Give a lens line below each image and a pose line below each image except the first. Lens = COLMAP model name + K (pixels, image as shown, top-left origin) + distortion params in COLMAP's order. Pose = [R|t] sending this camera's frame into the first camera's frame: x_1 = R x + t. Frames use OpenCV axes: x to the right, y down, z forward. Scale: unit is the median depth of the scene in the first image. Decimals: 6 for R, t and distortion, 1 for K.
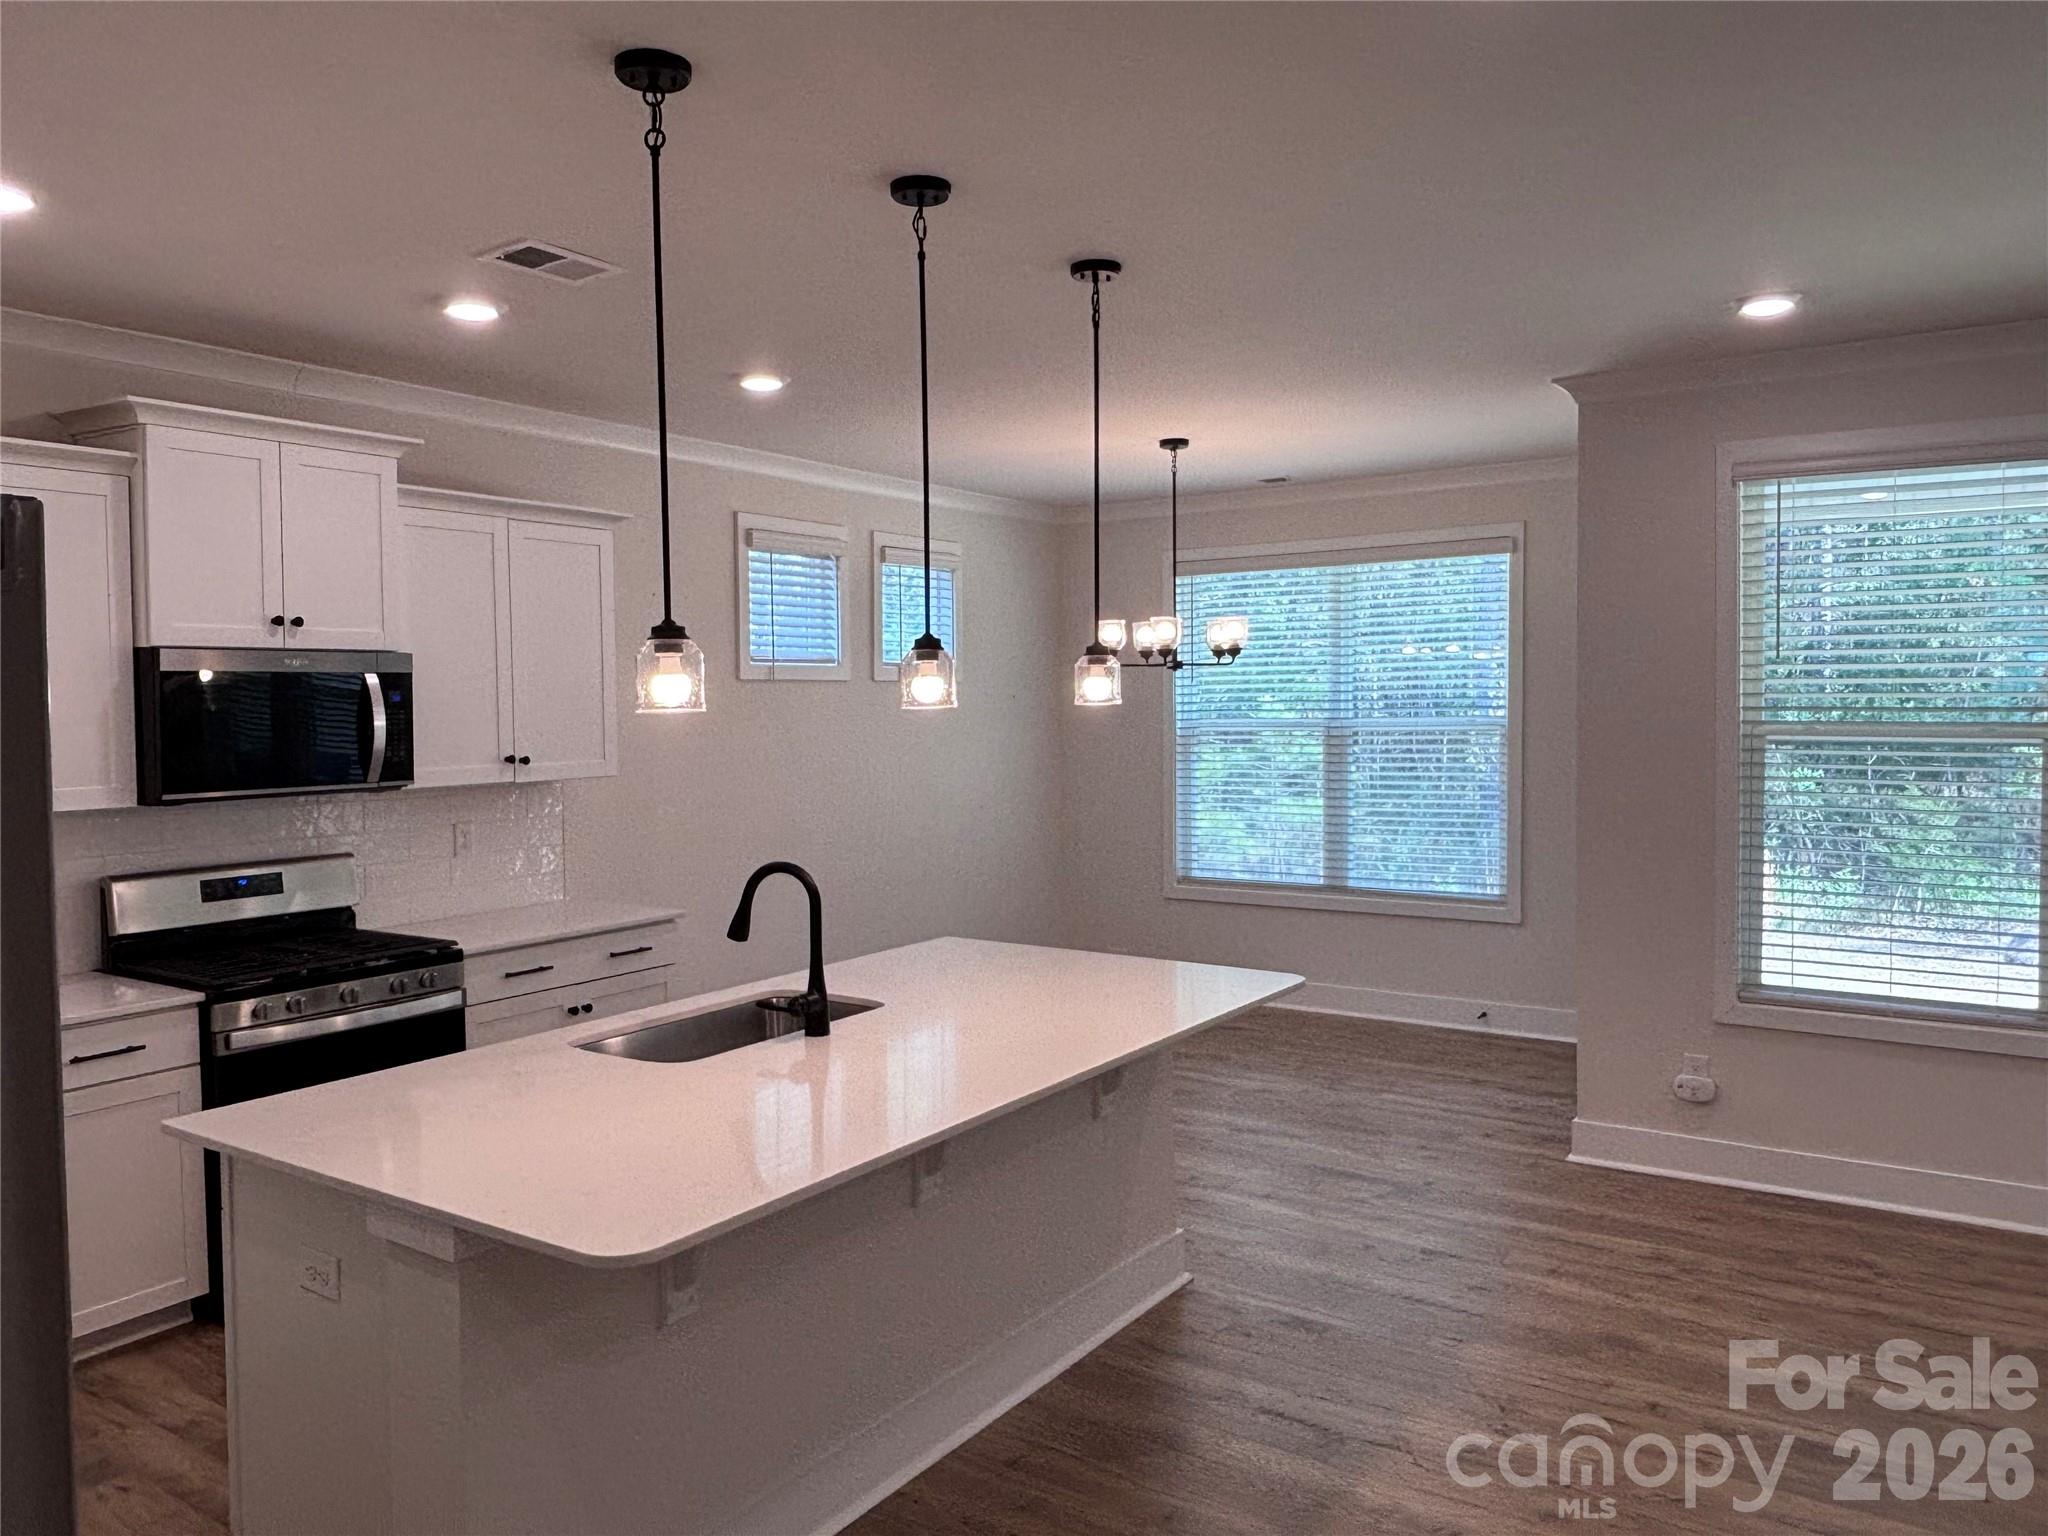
lens RADIAL K [[1456.0, 0, 1024.0], [0, 1456.0, 752.7], [0, 0, 1]] dist [0.051013, -0.068726]
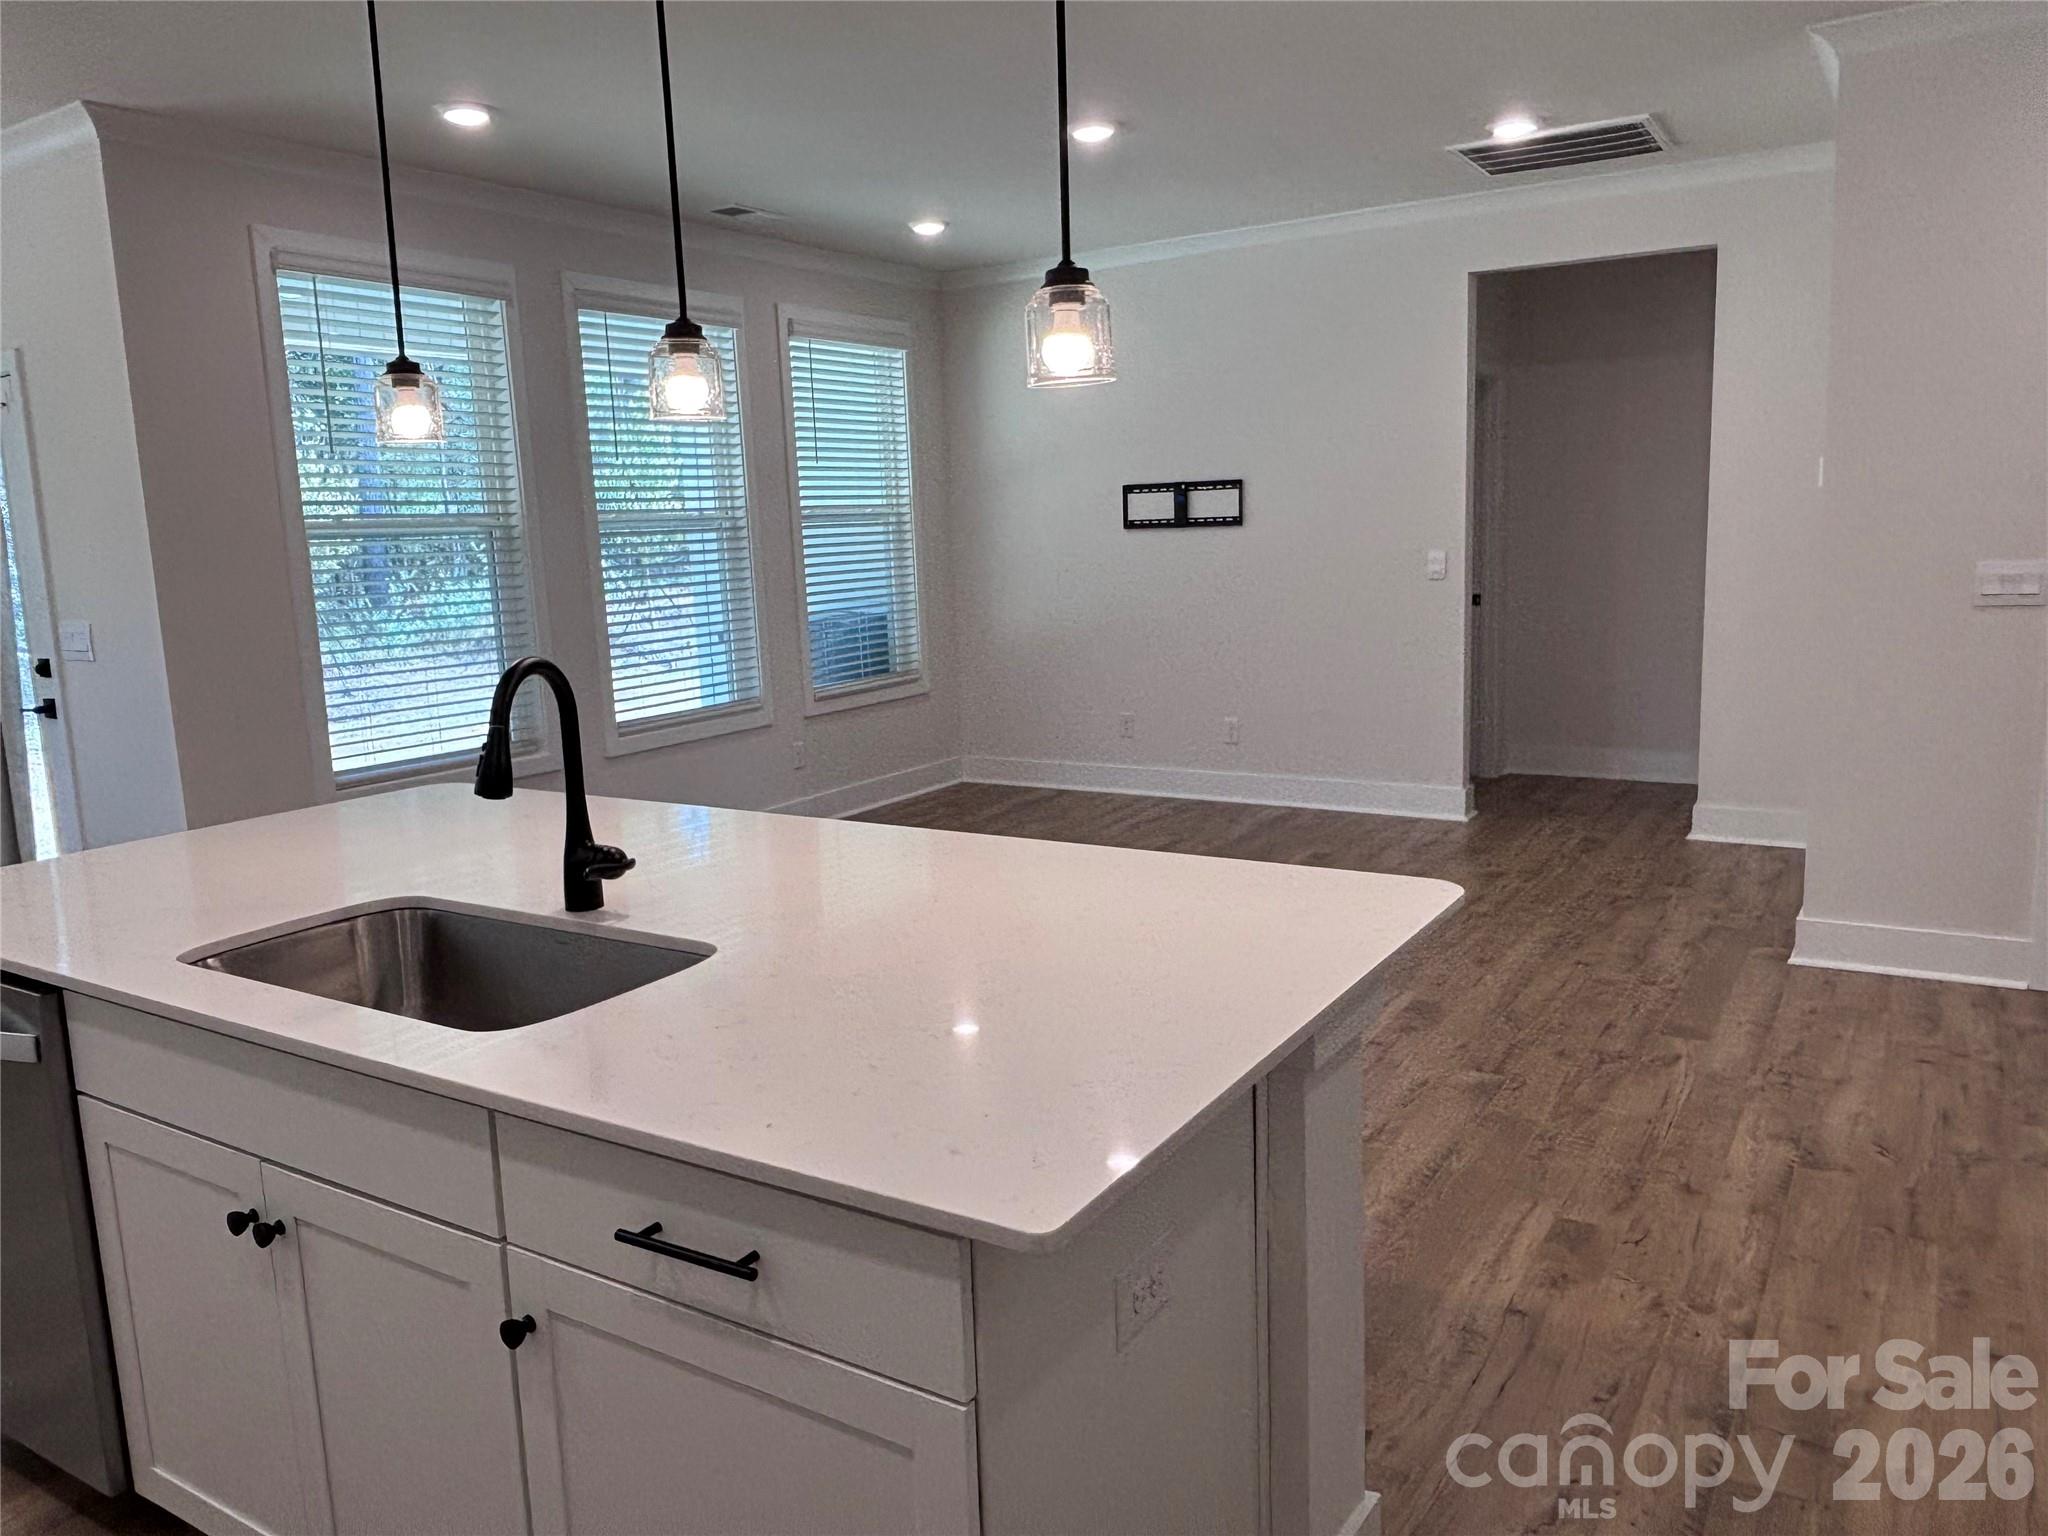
lens RADIAL K [[1456.0, 0, 986.6], [0, 1456.0, 746.6], [0, 0, 1]] dist [0.051013, -0.068726]
pose [[-0.015303, -0.141226, 0.989859, -0.586942], [0.071655, 0.987275, 0.141965, 0.027889], [-0.997312, 0.073100, -0.004989, 0.596323]]
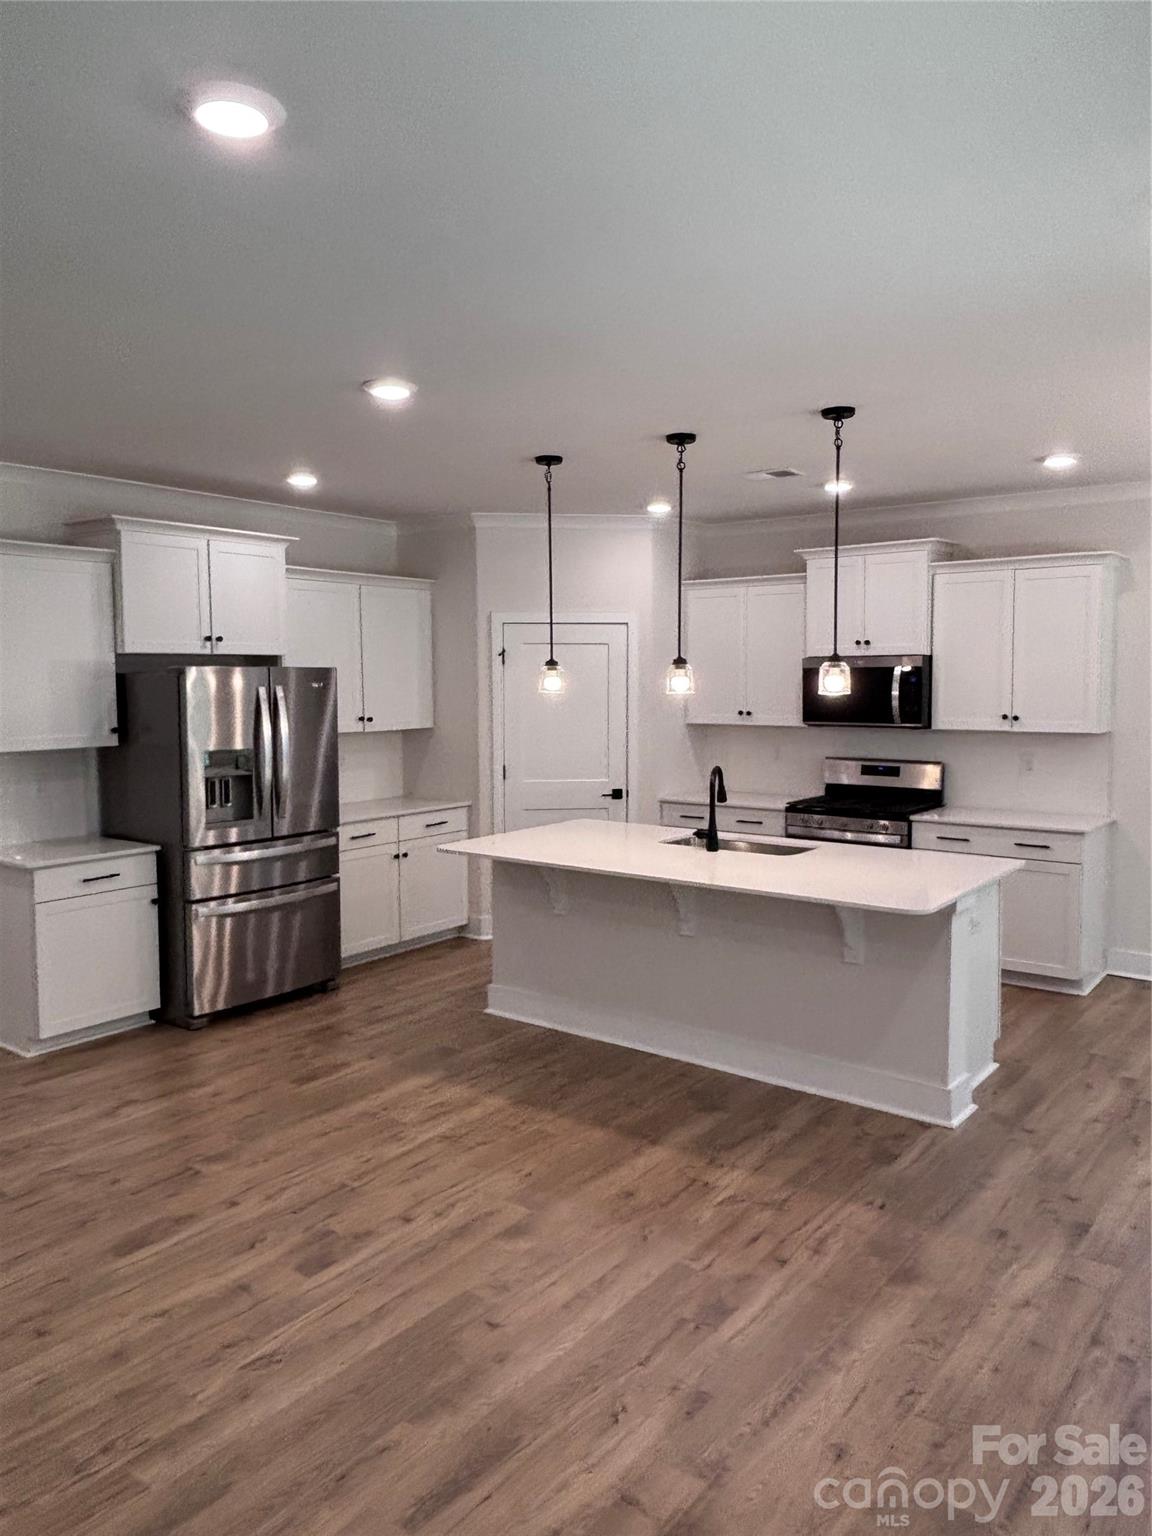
lens RADIAL K [[1092.0, 0, 577.8], [0, 1092.0, 756.2], [0, 0, 1]] dist [0.051013, -0.068726]
pose [[-0.050556, 0.085657, -0.995041, 1.012931], [-0.030976, 0.995701, 0.087287, -0.049401], [0.998241, 0.035236, -0.047686, 0.643998]]
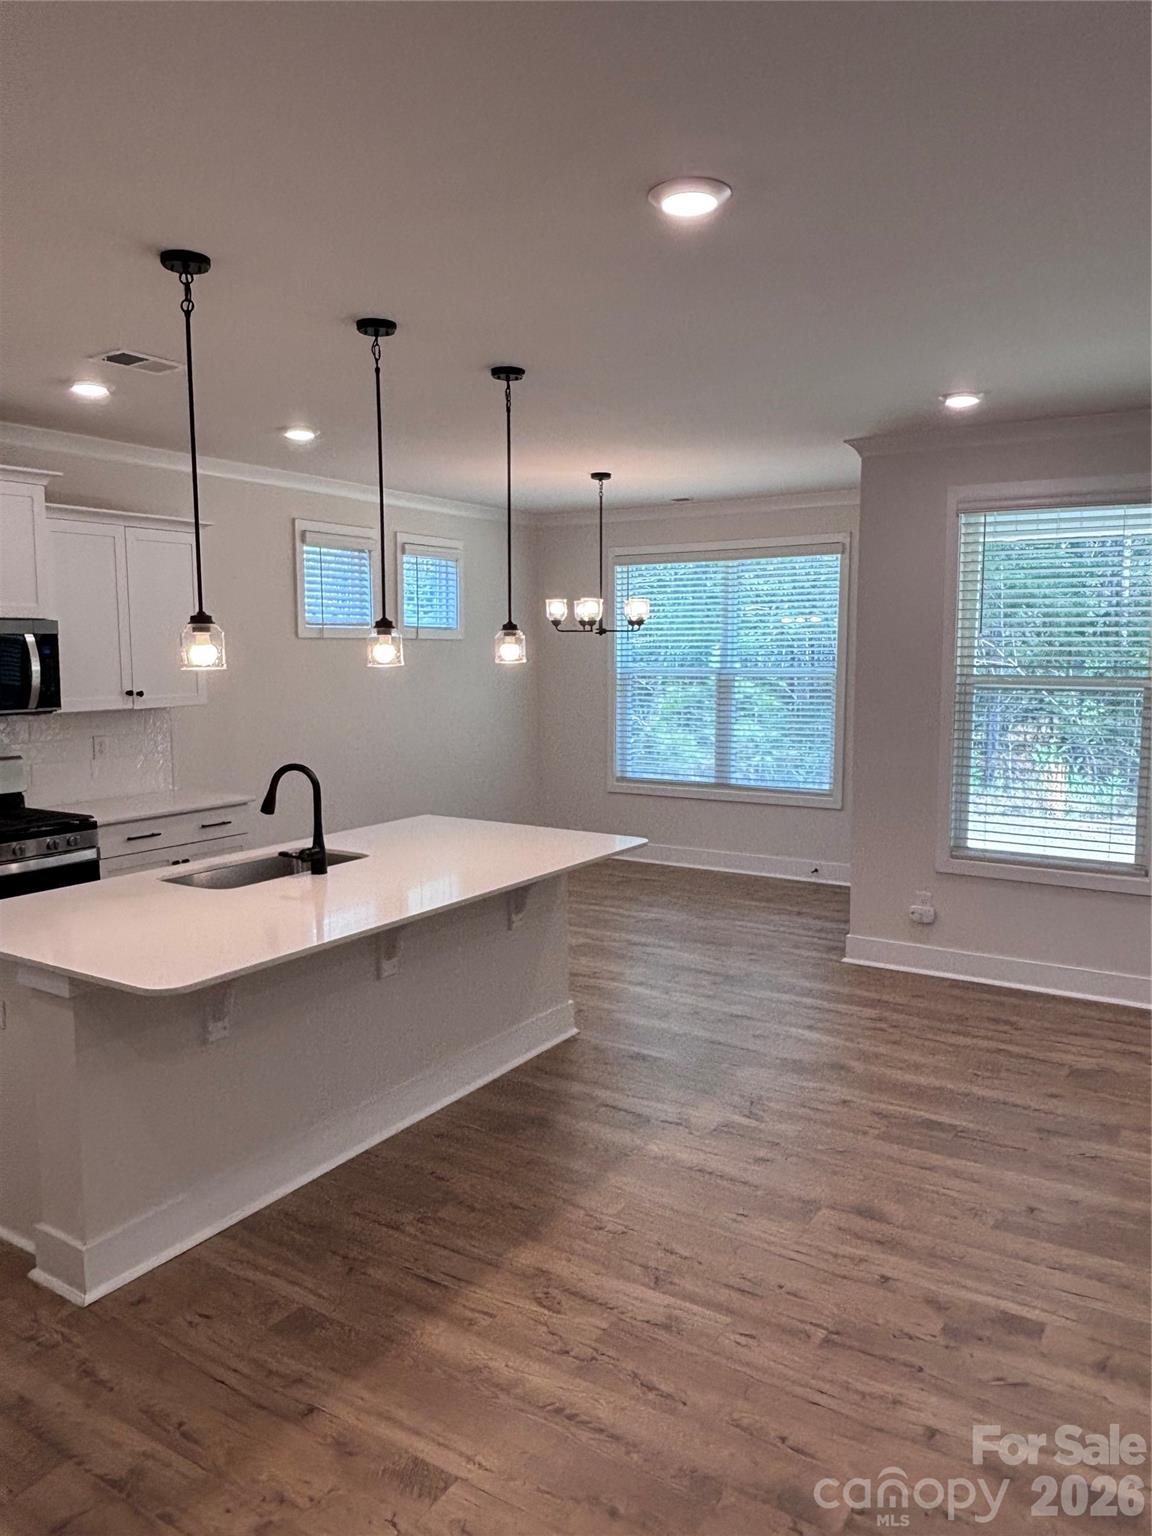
lens RADIAL K [[1092.0, 0, 598.5], [0, 1092.0, 758.2], [0, 0, 1]] dist [0.051013, -0.068726]
pose [[0.999237, 0.005409, 0.038680, 0.081891], [-0.007958, 0.997785, 0.066043, -0.007437], [-0.038237, -0.066301, 0.997067, -0.128779]]
